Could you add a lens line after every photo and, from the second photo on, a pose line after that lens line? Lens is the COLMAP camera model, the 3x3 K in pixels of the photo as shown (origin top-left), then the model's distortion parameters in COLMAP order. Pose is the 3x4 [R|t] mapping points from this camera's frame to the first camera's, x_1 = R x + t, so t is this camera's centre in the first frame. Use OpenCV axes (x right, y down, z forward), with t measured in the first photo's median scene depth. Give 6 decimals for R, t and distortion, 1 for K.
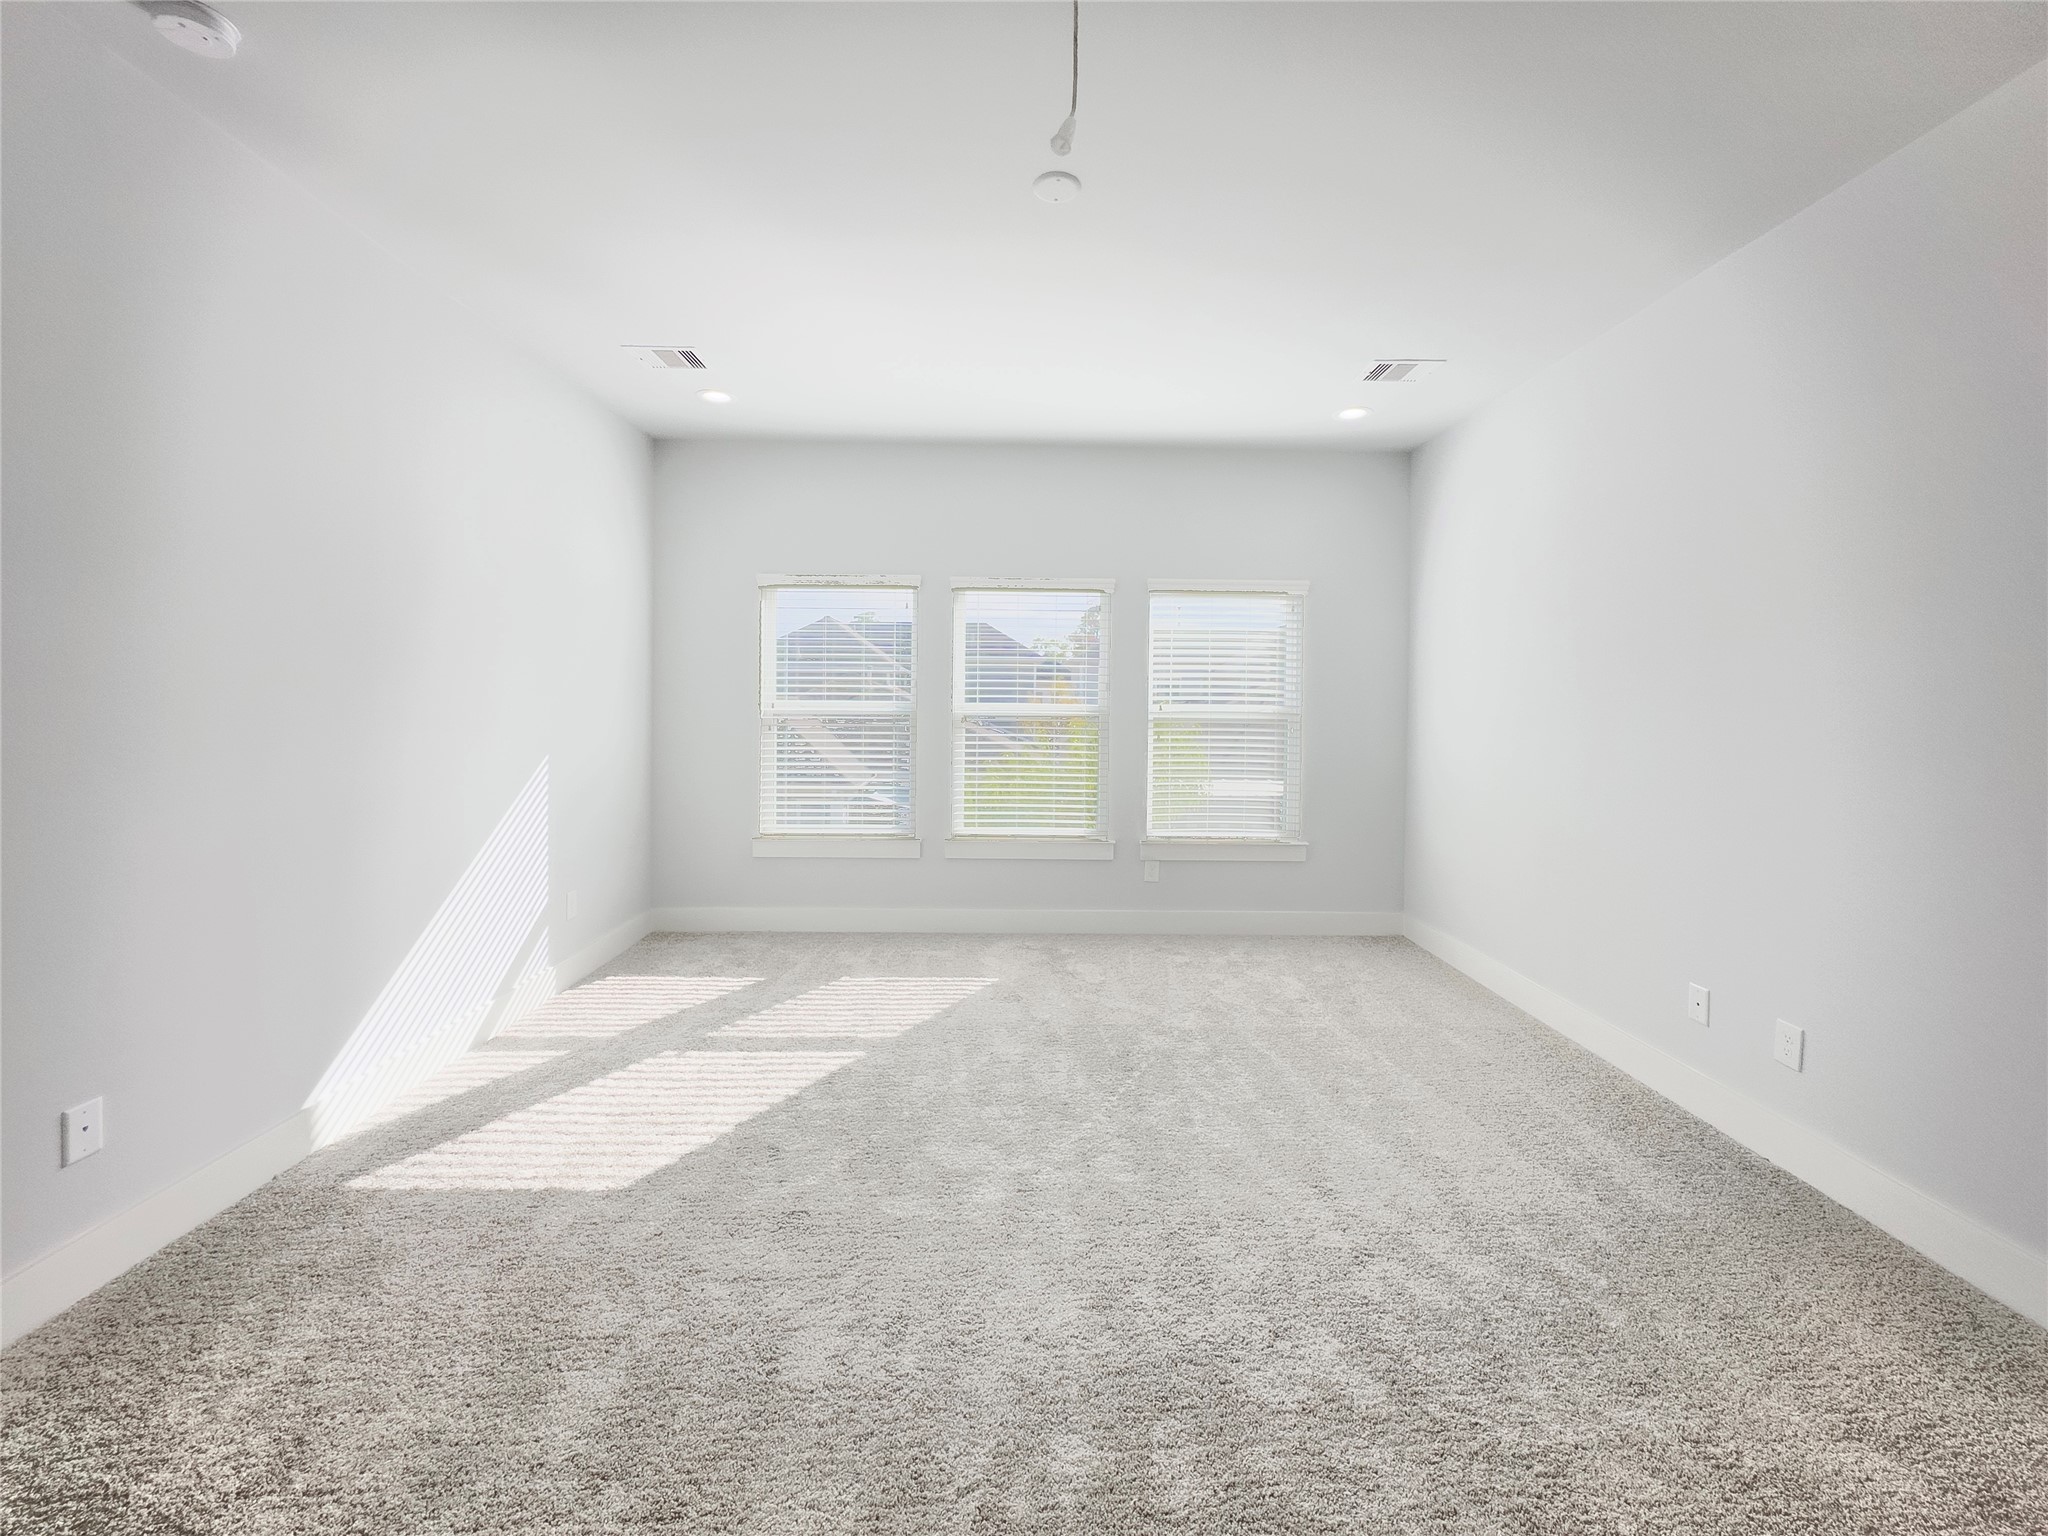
lens RADIAL K [[853.6, 0, 992.0], [0, 853.6, 797.8], [0, 0, 1]] dist [-0.006475, -0.000729]
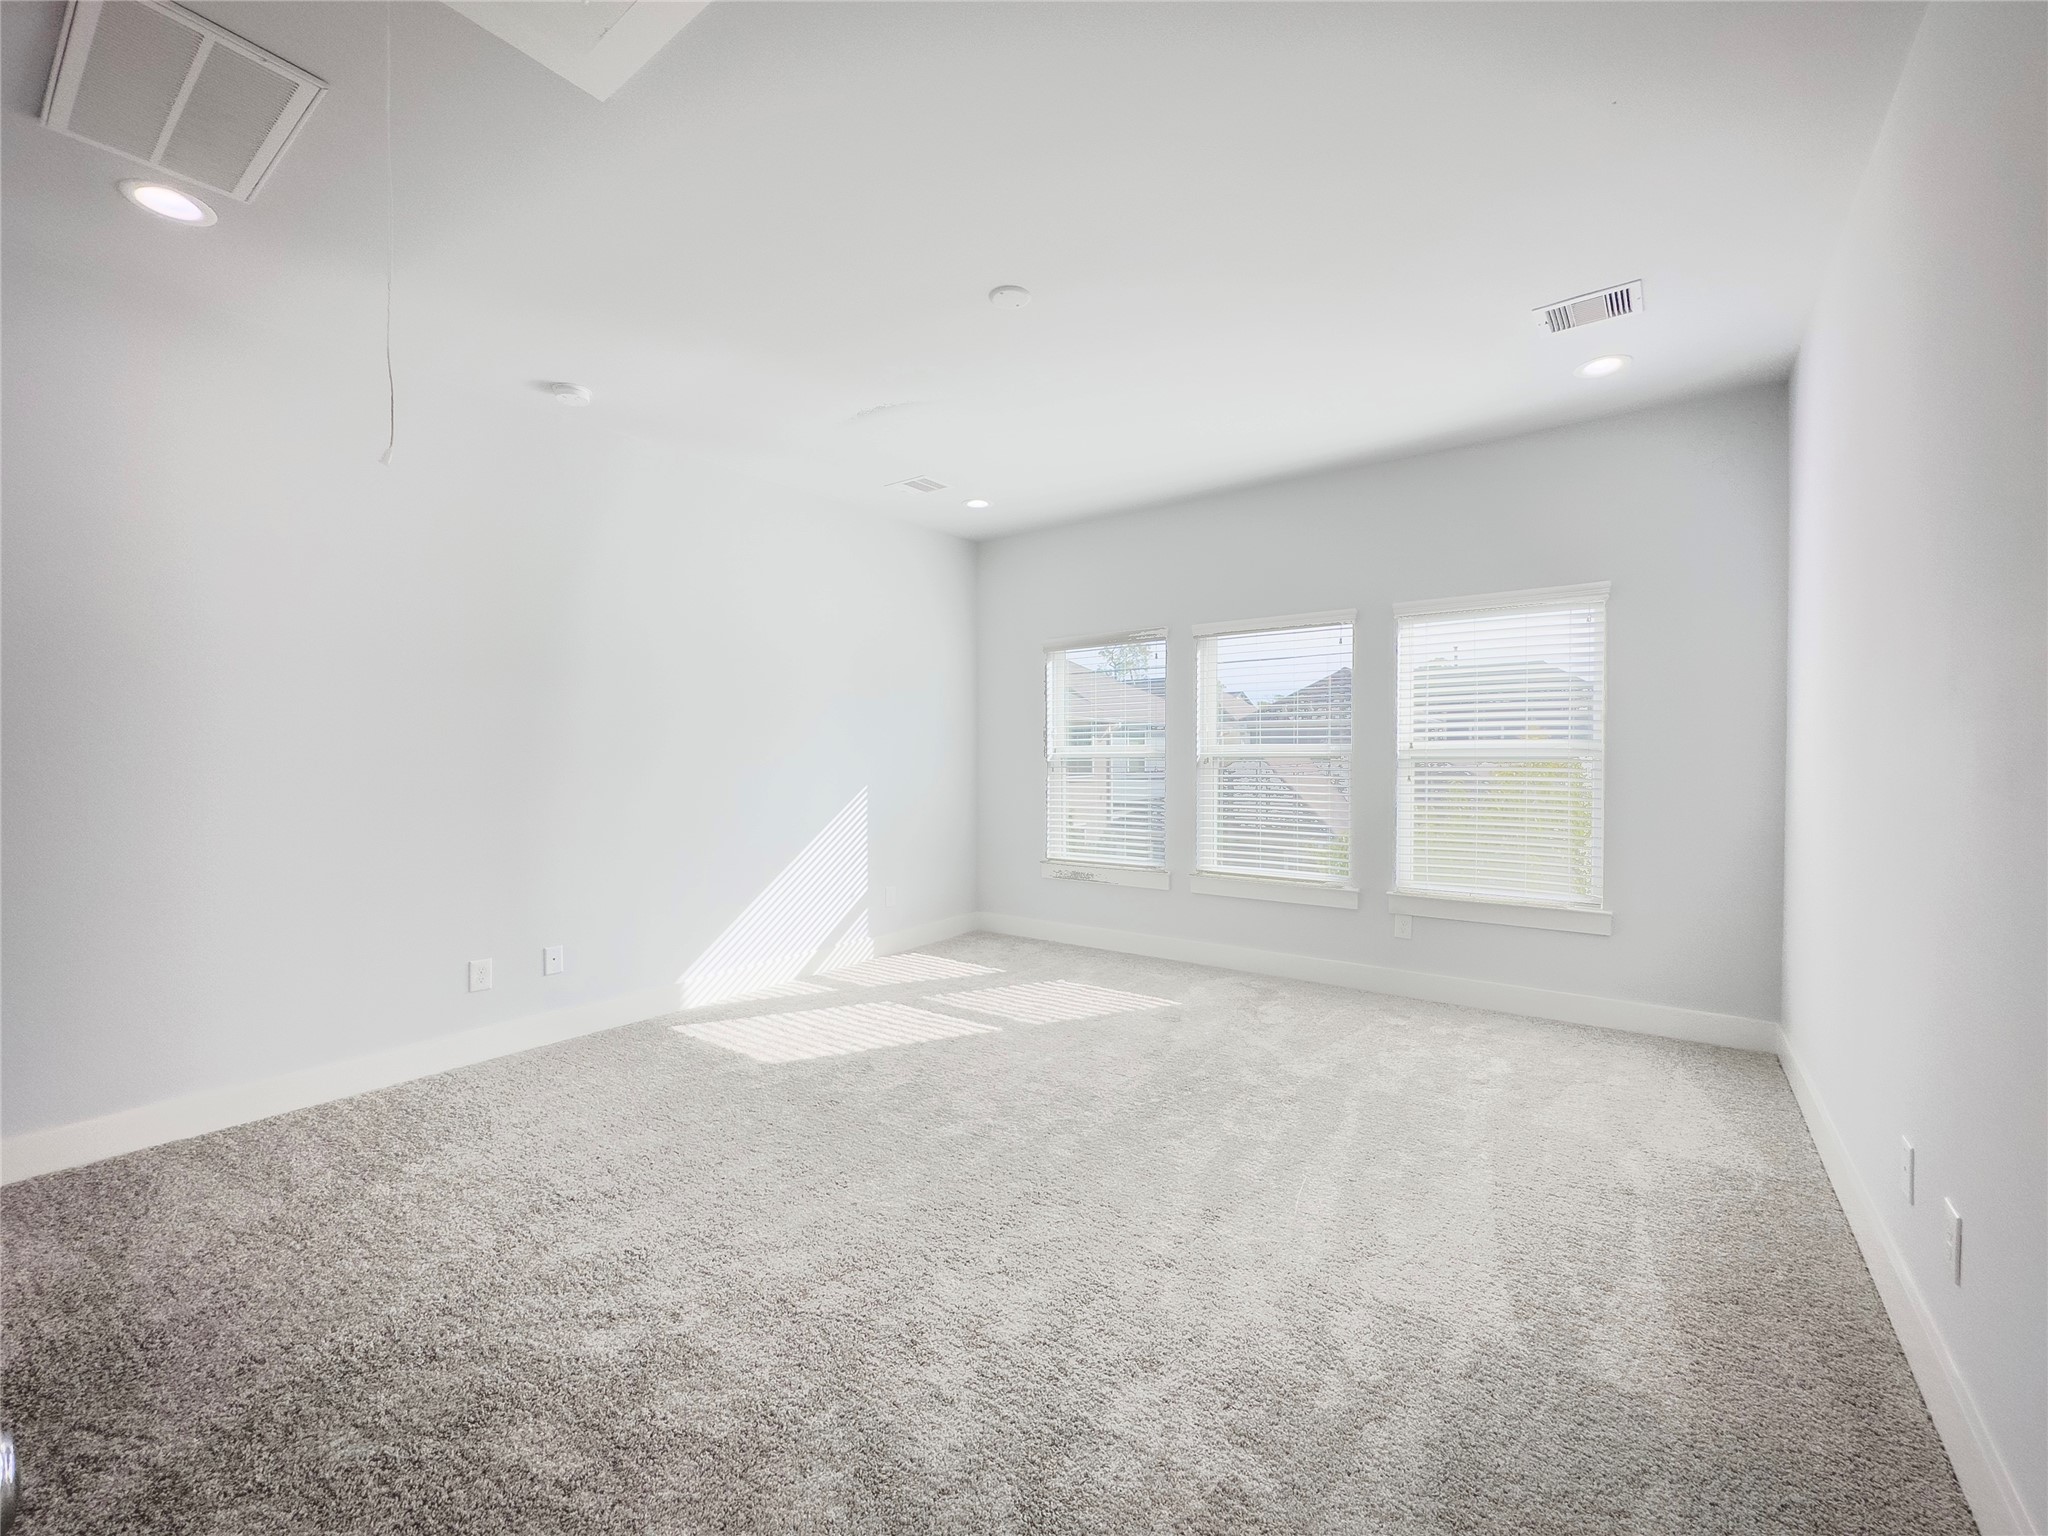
lens RADIAL K [[853.6, 0, 992.0], [0, 853.6, 797.8], [0, 0, 1]] dist [-0.006475, -0.000729]
pose [[0.782675, 0.019750, -0.622117, 0.546583], [-0.061291, 0.997084, -0.045456, 0.026578], [0.619406, 0.073707, 0.781603, 0.024489]]
